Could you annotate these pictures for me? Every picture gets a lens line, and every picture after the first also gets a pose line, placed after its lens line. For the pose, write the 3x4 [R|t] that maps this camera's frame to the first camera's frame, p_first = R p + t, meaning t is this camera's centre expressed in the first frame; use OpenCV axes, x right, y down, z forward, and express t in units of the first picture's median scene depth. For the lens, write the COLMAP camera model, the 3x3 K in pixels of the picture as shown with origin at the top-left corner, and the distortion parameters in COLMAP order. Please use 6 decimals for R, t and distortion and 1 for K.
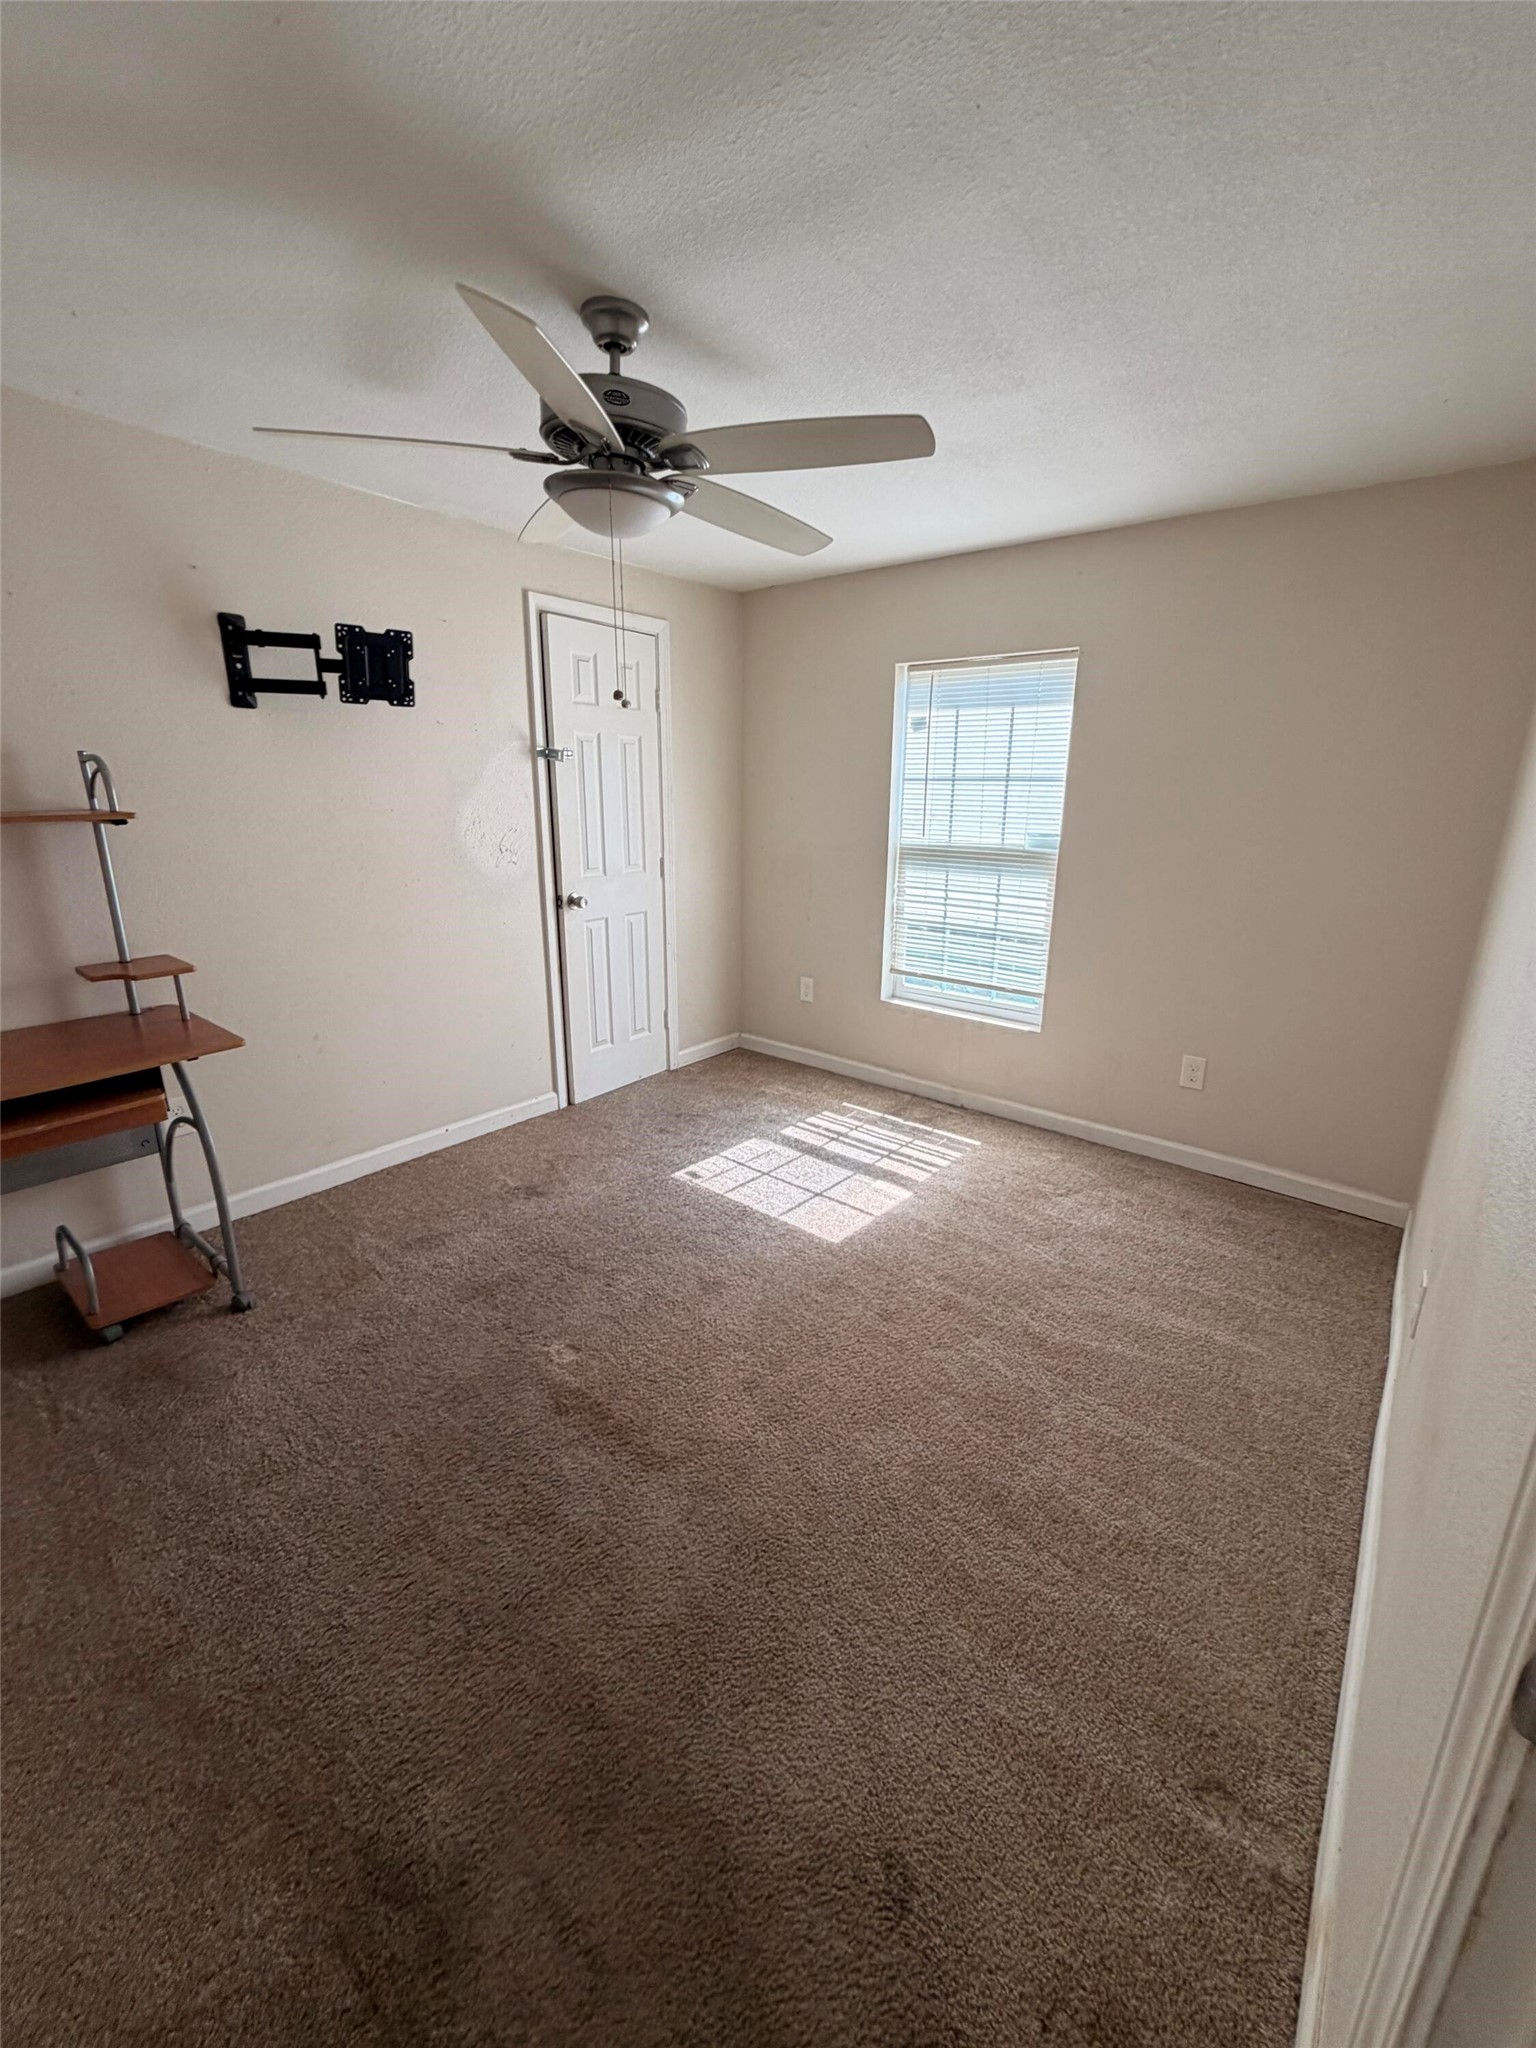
lens RADIAL K [[817.7, 0, 768.0], [0, 817.7, 1017.1], [0, 0, 1]] dist [0.000559, 0.000869]
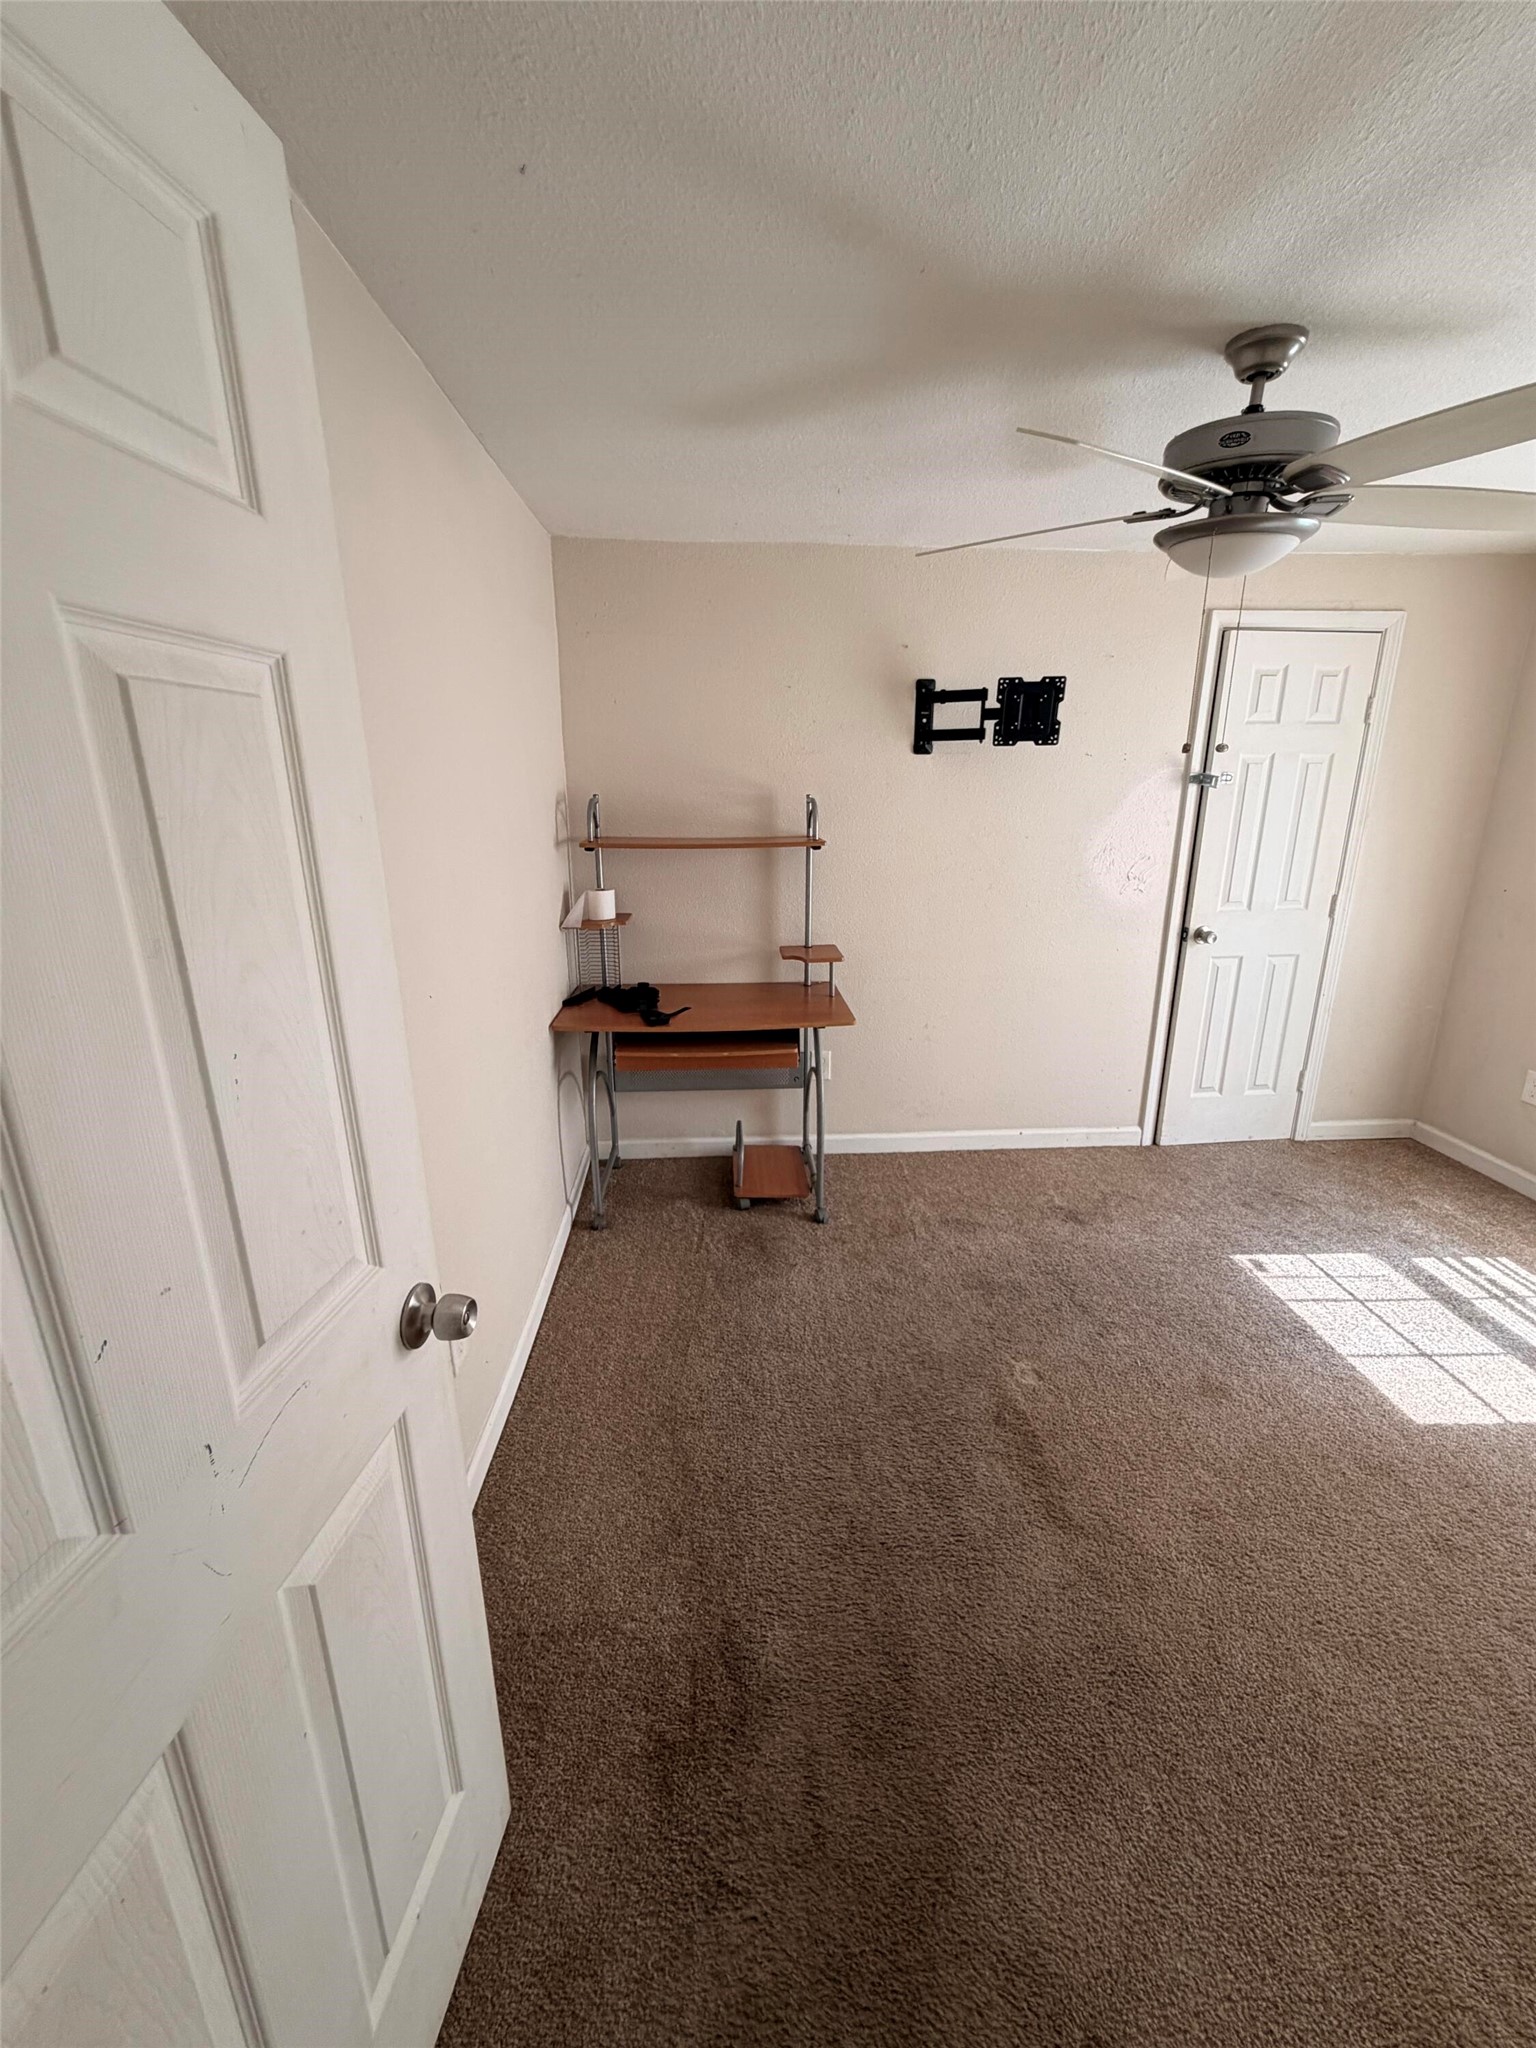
lens RADIAL K [[817.7, 0, 768.0], [0, 817.7, 1017.1], [0, 0, 1]] dist [0.000559, 0.000869]
pose [[0.680501, 0.188707, -0.708031, 0.147289], [-0.186876, 0.979012, 0.081320, -0.047159], [0.708516, 0.076976, 0.701484, 0.002344]]
